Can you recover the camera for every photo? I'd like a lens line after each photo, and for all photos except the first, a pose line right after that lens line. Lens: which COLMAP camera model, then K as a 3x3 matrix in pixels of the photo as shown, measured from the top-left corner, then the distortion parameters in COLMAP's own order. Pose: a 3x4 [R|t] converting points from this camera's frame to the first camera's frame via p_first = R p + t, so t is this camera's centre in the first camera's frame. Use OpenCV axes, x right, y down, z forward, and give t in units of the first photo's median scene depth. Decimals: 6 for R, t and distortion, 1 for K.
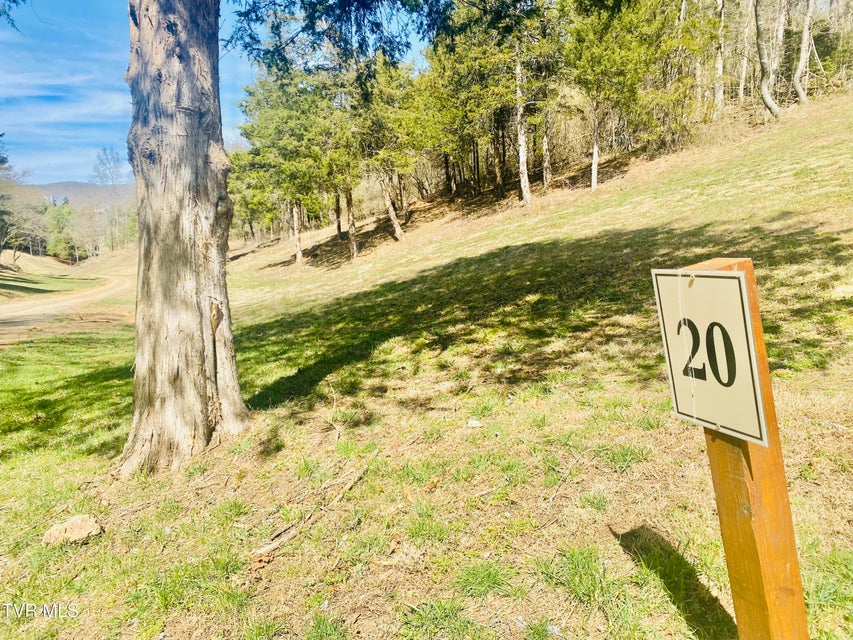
lens RADIAL K [[642.7, 0, 426.5], [0, 642.7, 320.0], [0, 0, 1]] dist [0.034914, -0.039485]
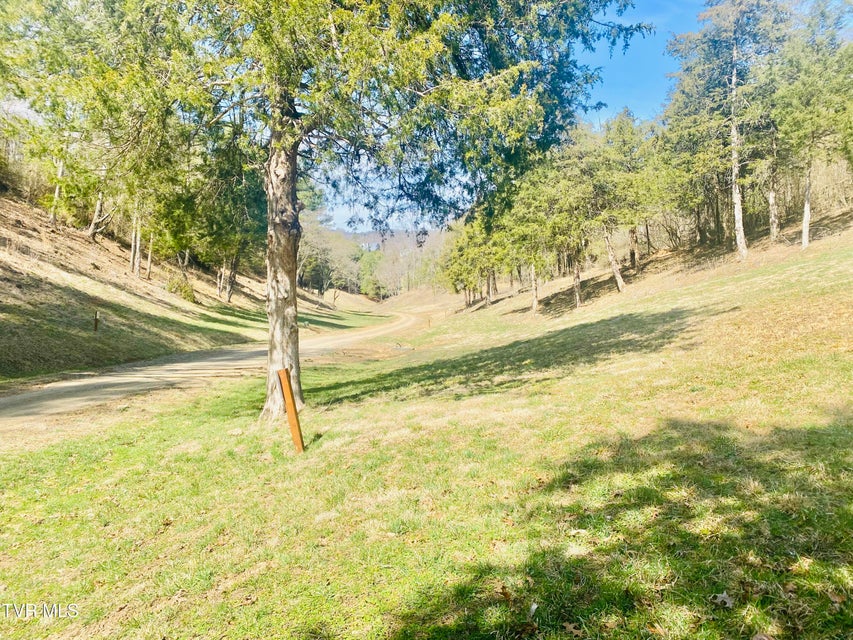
lens RADIAL K [[638.7, 0, 421.7], [0, 638.7, 333.7], [0, 0, 1]] dist [0.063665, -0.099124]
pose [[0.906721, 0.037120, -0.420093, 0.104191], [-0.053819, 0.998159, -0.027964, -0.006537], [0.418282, 0.047965, 0.907050, -0.103981]]
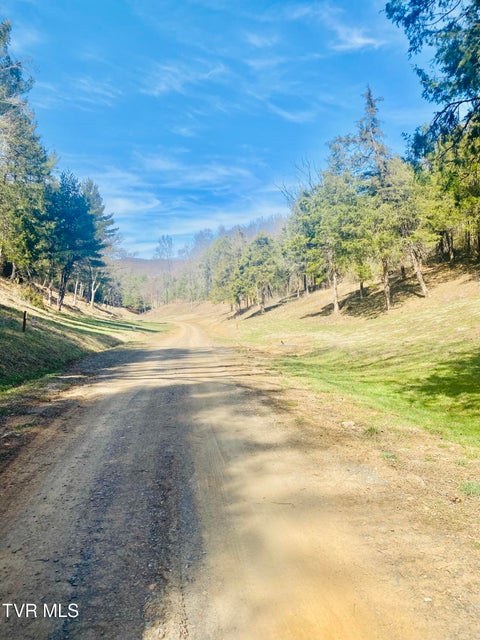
lens RADIAL K [[479.2, 0, 236.7], [0, 479.2, 315.2], [0, 0, 1]] dist [0.063665, -0.099124]
pose [[0.958799, 0.008895, -0.283945, -0.123495], [-0.032799, 0.996292, -0.079544, 0.003901], [0.282184, 0.085580, 0.955536, -0.043276]]
